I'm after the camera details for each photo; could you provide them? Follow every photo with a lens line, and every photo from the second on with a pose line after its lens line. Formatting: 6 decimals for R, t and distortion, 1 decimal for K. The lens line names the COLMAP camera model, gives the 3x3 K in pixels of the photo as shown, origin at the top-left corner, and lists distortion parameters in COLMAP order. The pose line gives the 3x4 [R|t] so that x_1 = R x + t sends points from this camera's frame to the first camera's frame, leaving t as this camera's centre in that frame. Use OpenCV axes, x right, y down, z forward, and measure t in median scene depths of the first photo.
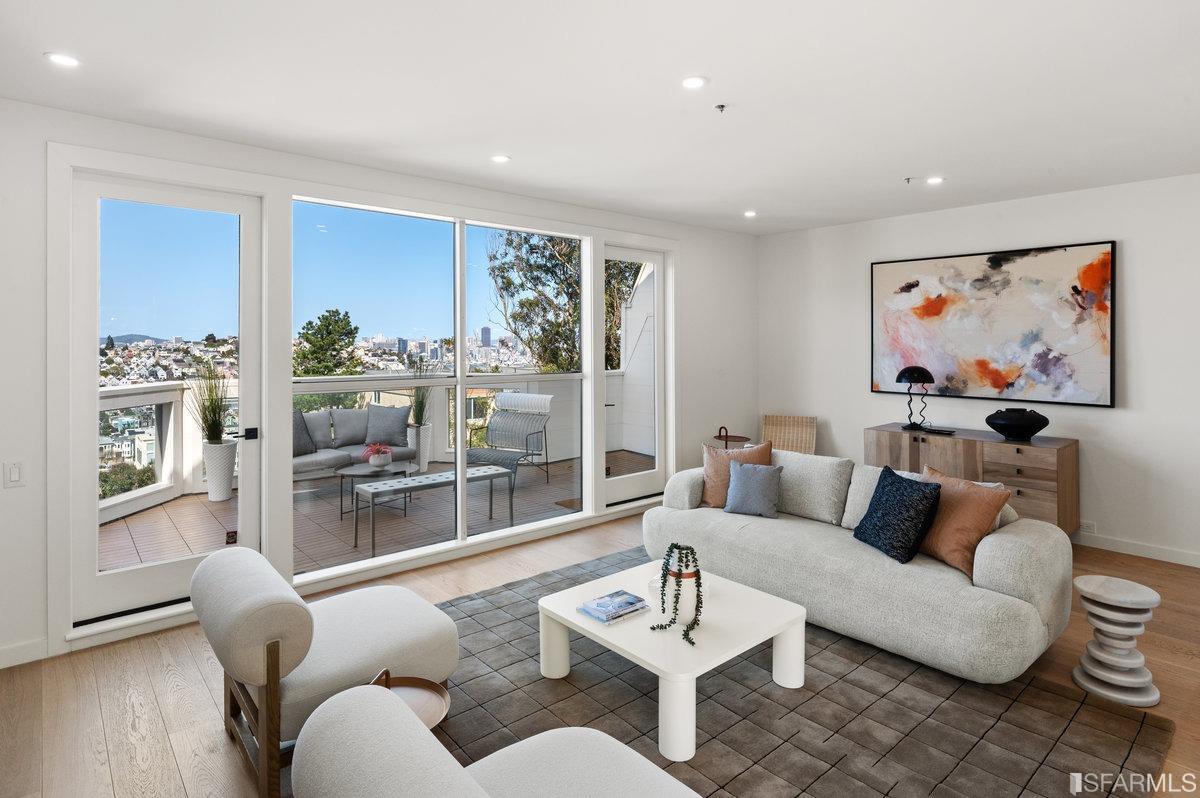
lens RADIAL K [[632.6, 0, 578.9], [0, 632.6, 338.4], [0, 0, 1]] dist [0.001507, 0.002124]
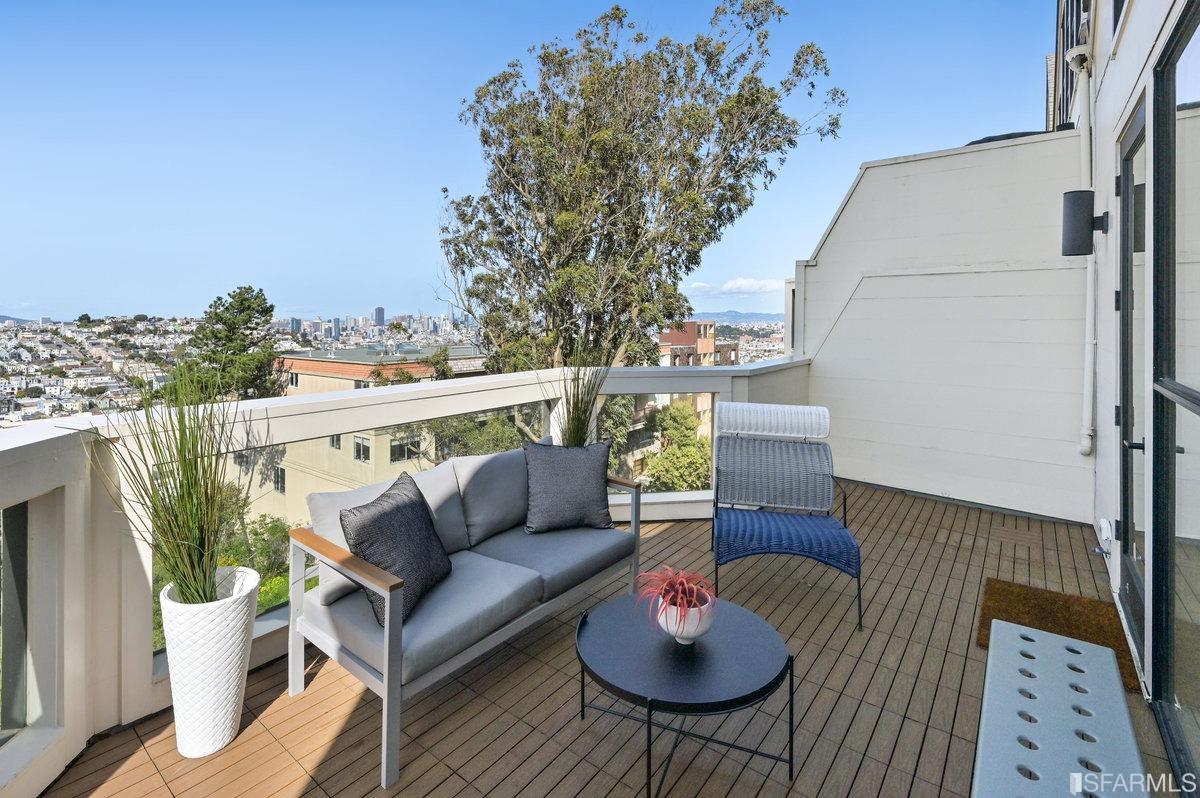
lens RADIAL K [[551.9, 0, 594.7], [0, 551.9, 317.7], [0, 0, 1]] dist [-0.007210, 0.001327]
pose [[0.975570, -0.003110, 0.219666, -0.095861], [0.003049, 0.999995, 0.000614, 0.002524], [-0.219667, 0.000071, 0.975575, 0.149837]]
